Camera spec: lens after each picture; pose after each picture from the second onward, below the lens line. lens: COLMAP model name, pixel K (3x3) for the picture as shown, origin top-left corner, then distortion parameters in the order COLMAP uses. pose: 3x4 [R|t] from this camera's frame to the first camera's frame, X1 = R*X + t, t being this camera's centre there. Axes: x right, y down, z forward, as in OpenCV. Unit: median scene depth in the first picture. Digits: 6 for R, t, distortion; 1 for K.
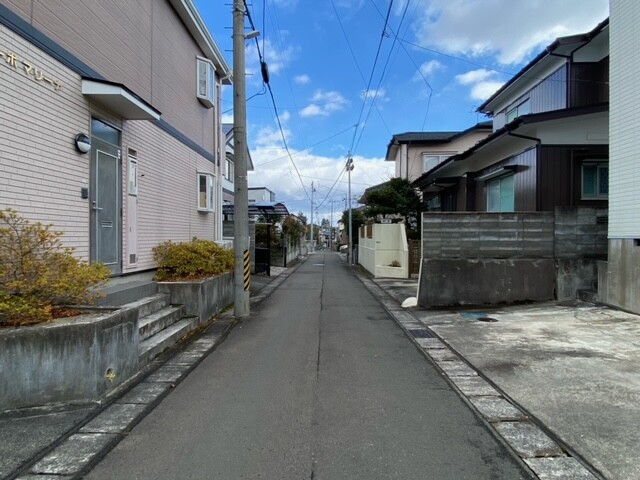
lens RADIAL K [[360.4, 0, 320.0], [0, 360.4, 240.0], [0, 0, 1]] dist [0.027823, -0.027206]
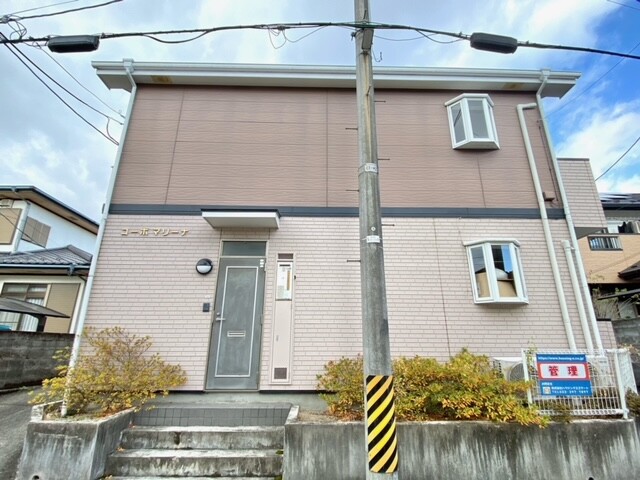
lens RADIAL K [[322.6, 0, 322.6], [0, 322.6, 242.4], [0, 0, 1]] dist [0.036139, -0.029400]
pose [[0.024367, -0.305835, -0.951773, 0.402729], [-0.013205, 0.951874, -0.306205, -0.013614], [0.999616, 0.020029, 0.019156, 1.326027]]
